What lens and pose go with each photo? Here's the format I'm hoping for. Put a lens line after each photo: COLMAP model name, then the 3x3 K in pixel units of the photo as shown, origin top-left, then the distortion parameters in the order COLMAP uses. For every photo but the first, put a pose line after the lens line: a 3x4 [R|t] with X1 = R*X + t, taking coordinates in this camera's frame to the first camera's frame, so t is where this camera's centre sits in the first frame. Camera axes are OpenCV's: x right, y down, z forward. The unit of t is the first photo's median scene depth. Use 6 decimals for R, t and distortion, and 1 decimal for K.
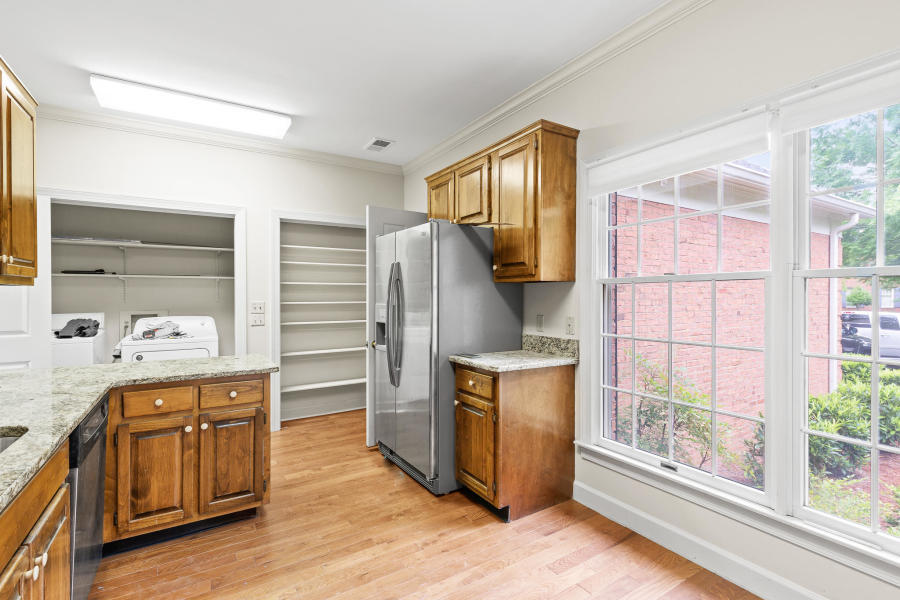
lens RADIAL K [[414.1, 0, 454.2], [0, 414.1, 299.6], [0, 0, 1]] dist [0.008599, -0.000778]
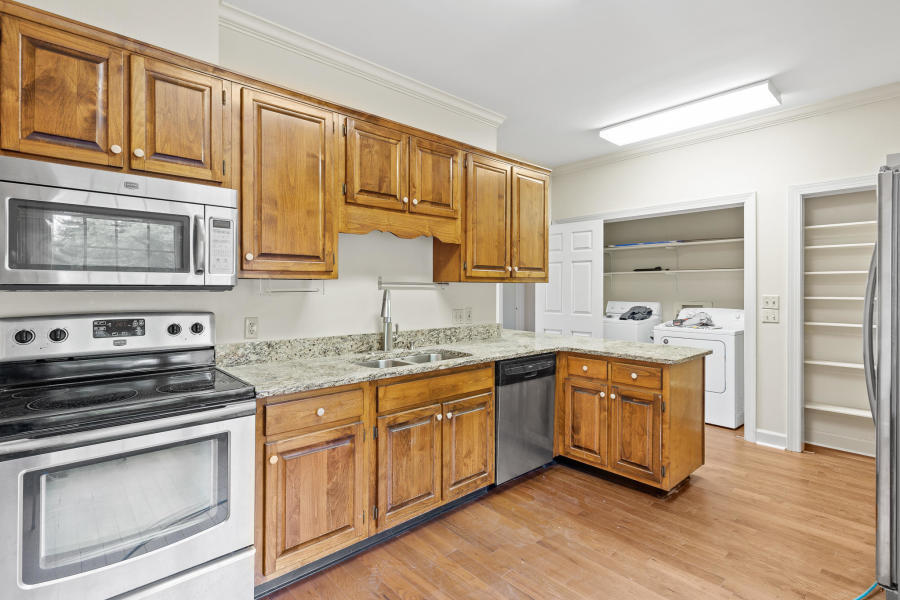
lens RADIAL K [[429.5, 0, 439.4], [0, 429.5, 286.6], [0, 0, 1]] dist [-0.003248, -0.000591]
pose [[0.176061, -0.002731, -0.984375, 0.398397], [-0.008536, 0.999954, -0.004301, -0.004754], [0.984342, 0.009160, 0.176030, 0.199178]]
